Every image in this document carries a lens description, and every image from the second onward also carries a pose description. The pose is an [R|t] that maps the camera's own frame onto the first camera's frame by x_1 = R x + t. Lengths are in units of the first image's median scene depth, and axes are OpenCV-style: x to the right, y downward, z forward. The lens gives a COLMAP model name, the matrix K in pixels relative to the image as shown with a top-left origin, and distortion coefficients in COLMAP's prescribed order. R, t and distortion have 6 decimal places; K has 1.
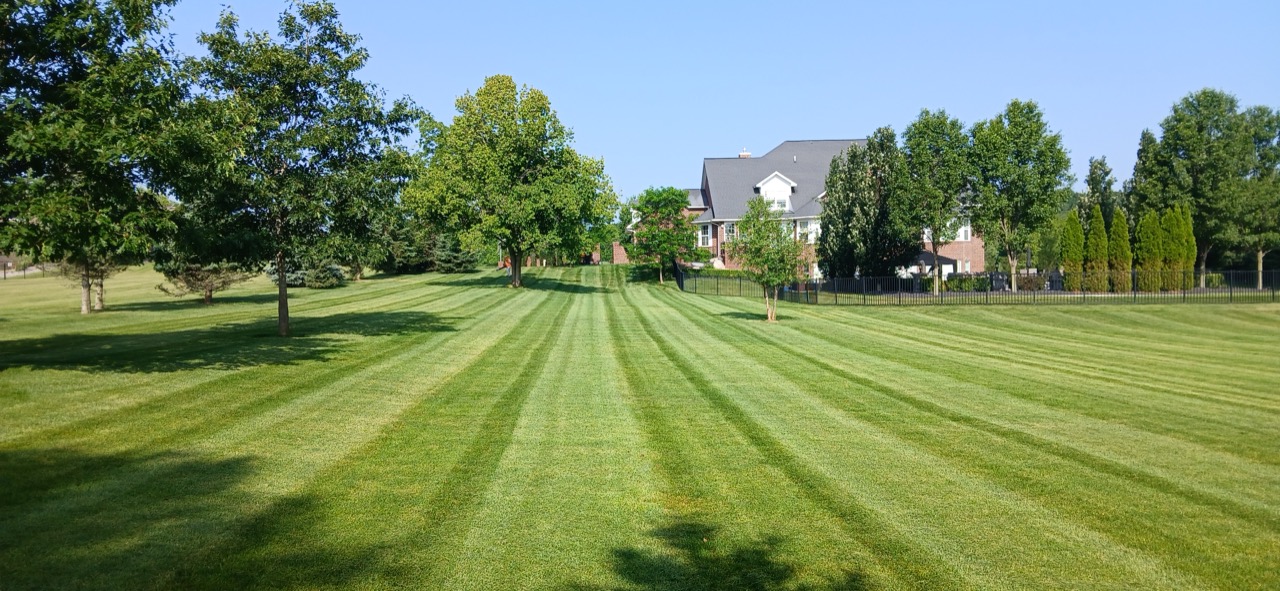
lens RADIAL K [[912.7, 0, 640.0], [0, 912.7, 295.5], [0, 0, 1]] dist [0.078779, -0.002436]
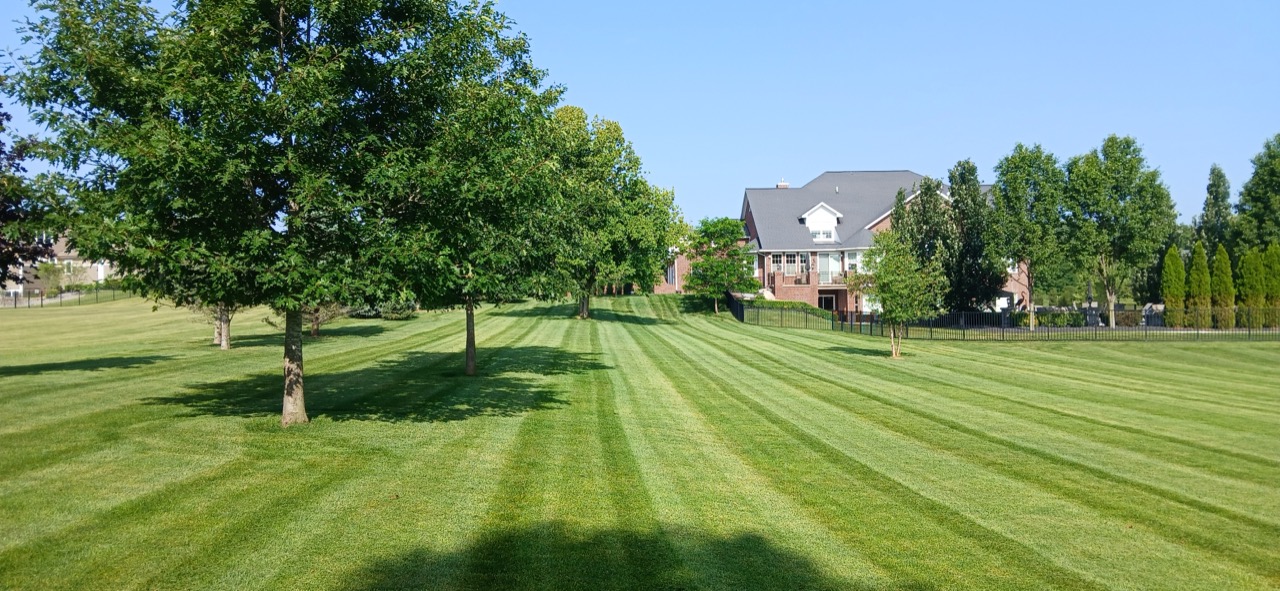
lens RADIAL K [[912.7, 0, 640.0], [0, 912.7, 295.5], [0, 0, 1]] dist [0.078779, -0.002436]
pose [[0.999665, 0.004635, 0.025463, -0.123088], [-0.003909, 0.999586, -0.028489, -0.007428], [-0.025584, 0.028380, 0.999270, 0.013838]]
